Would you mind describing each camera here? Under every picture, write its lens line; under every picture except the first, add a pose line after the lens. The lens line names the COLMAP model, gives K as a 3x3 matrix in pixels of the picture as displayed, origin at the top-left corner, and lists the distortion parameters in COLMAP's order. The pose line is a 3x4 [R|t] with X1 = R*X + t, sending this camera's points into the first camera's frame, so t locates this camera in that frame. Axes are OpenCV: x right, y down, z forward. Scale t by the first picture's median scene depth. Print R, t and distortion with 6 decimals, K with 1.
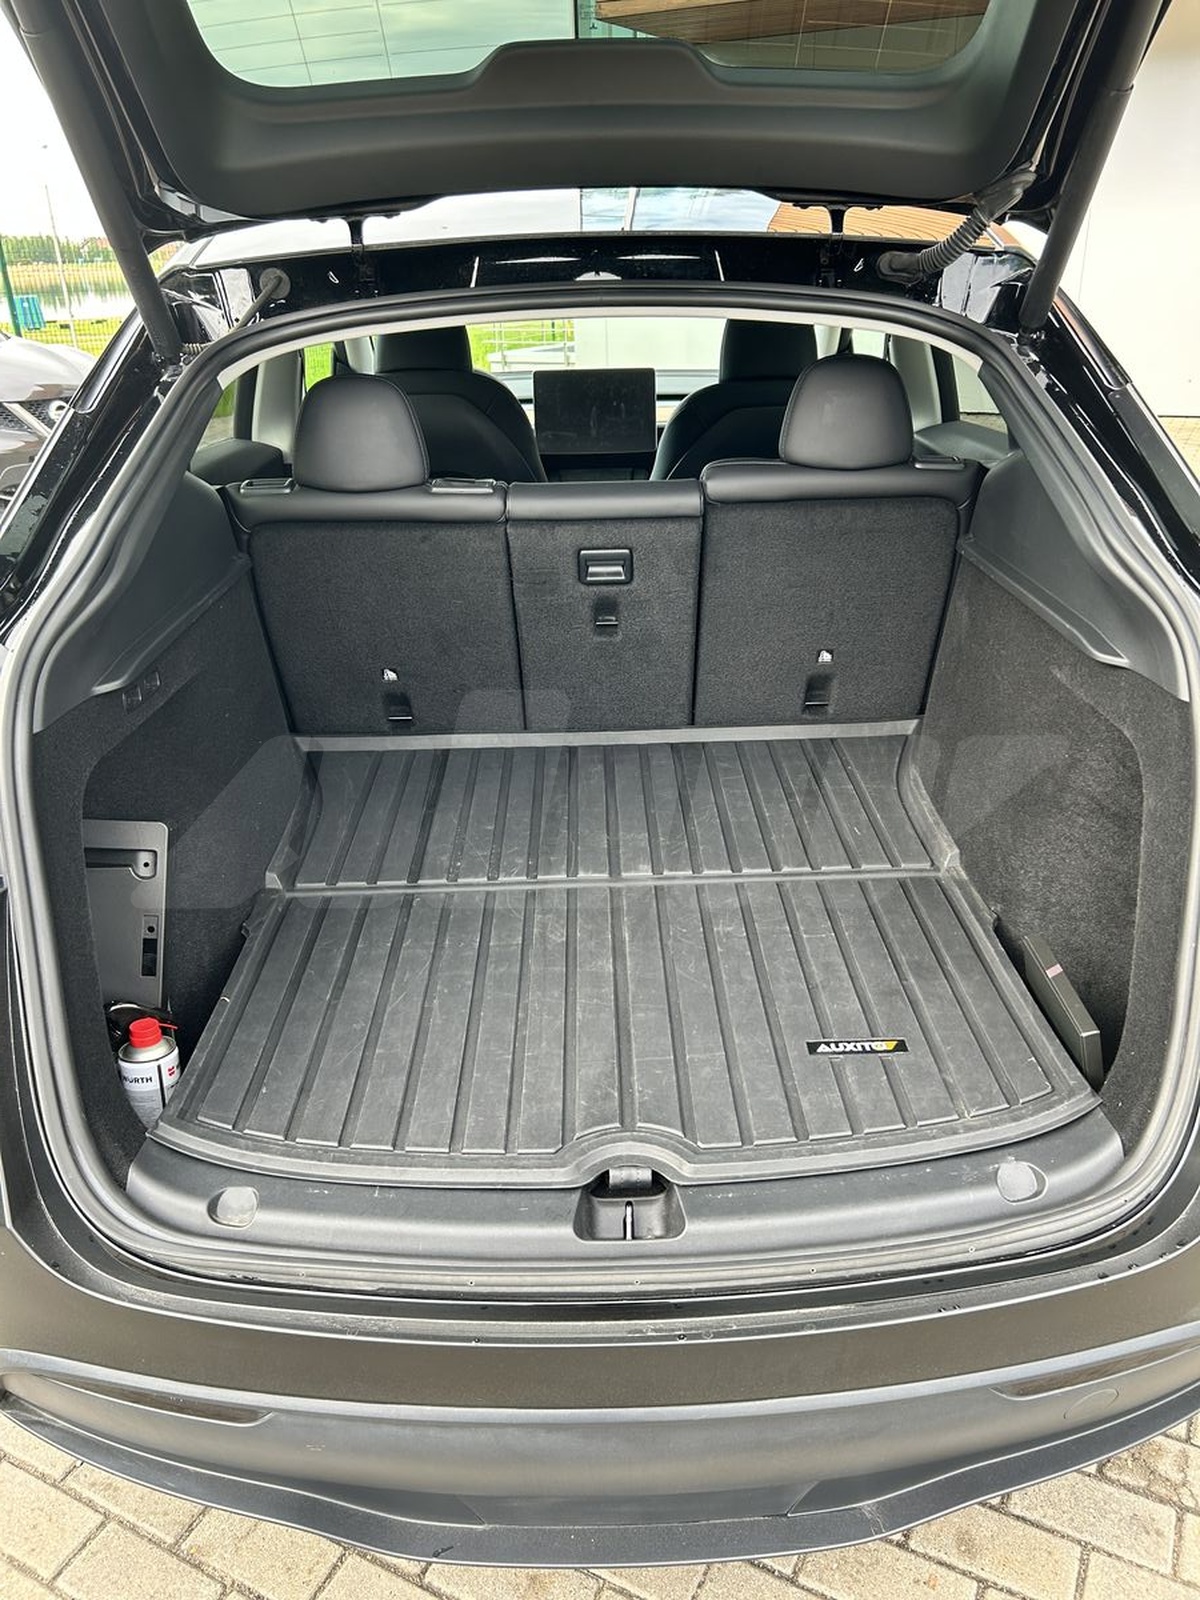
lens RADIAL K [[1200.7, 0, 632.2], [0, 1200.7, 831.5], [0, 0, 1]] dist [0.014433, 0.007934]
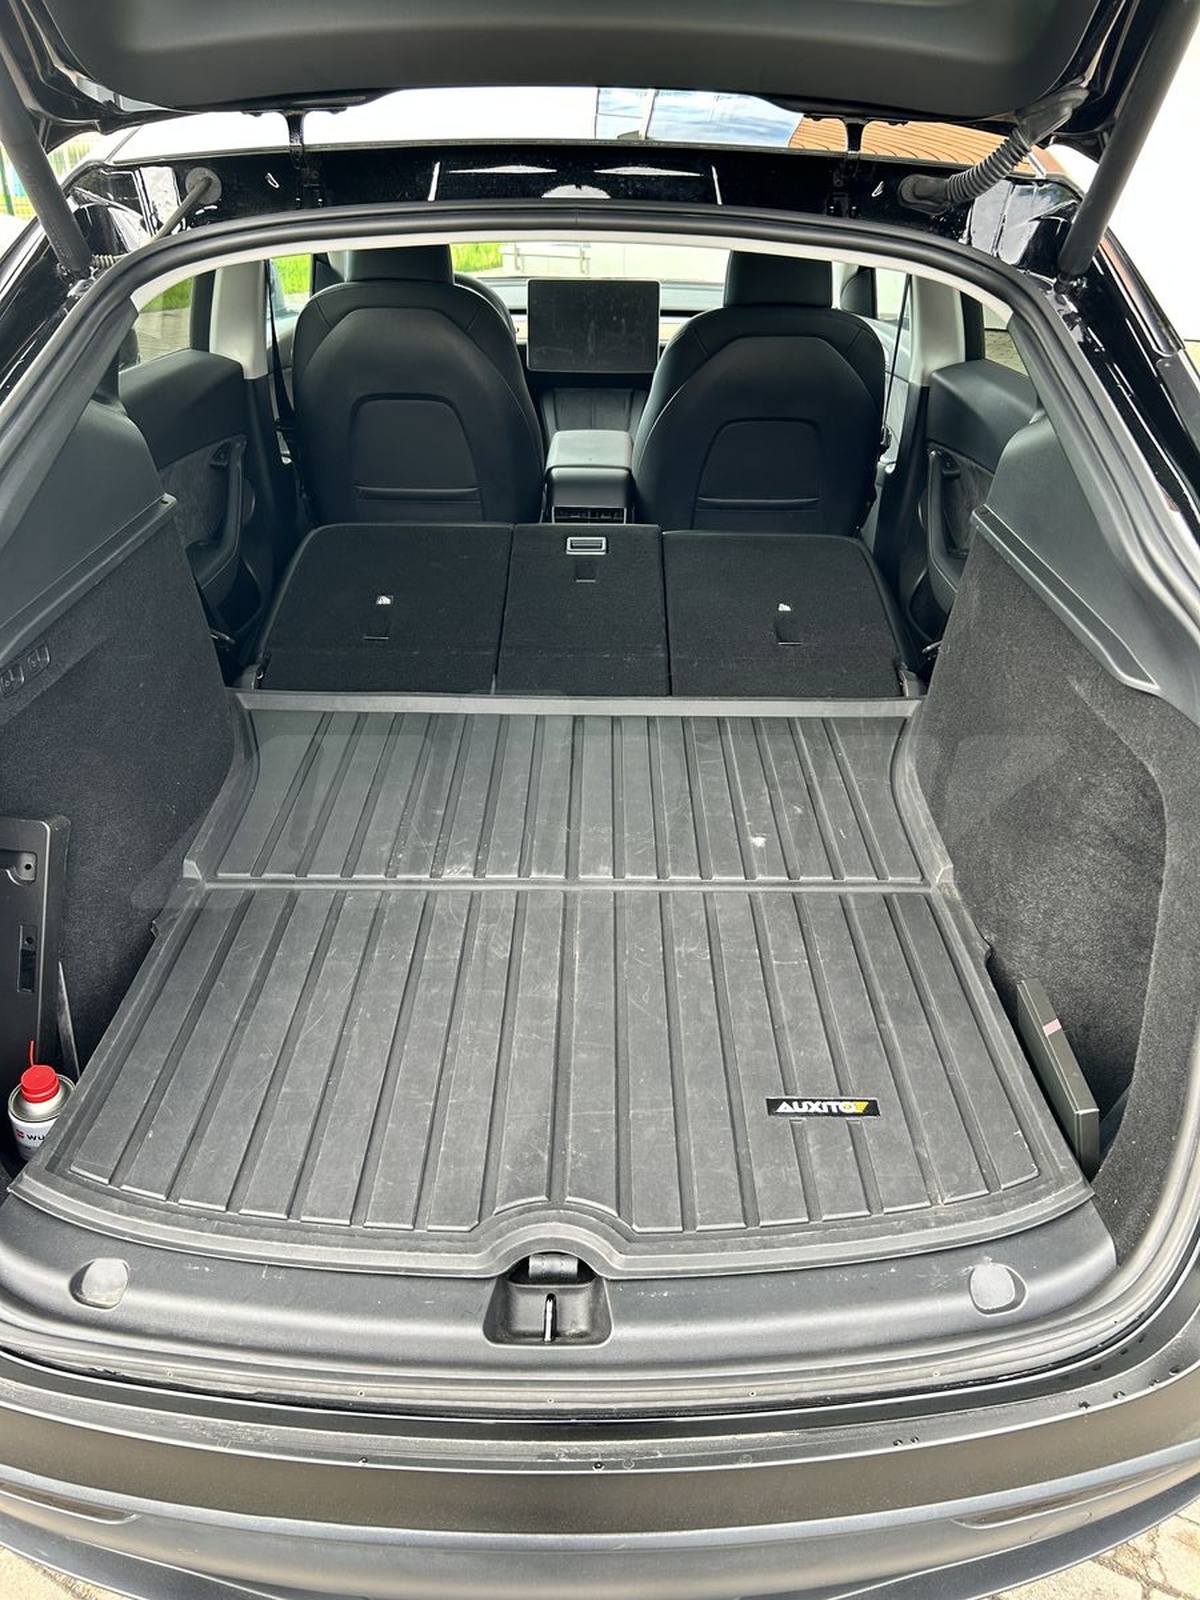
lens RADIAL K [[1175.4, 0, 636.1], [0, 1175.4, 804.0], [0, 0, 1]] dist [0.019337, -0.008316]
pose [[0.999167, 0.040668, -0.003426, 0.039311], [-0.040333, 0.996780, 0.069301, -0.090300], [0.006233, -0.069105, 0.997590, 0.133435]]
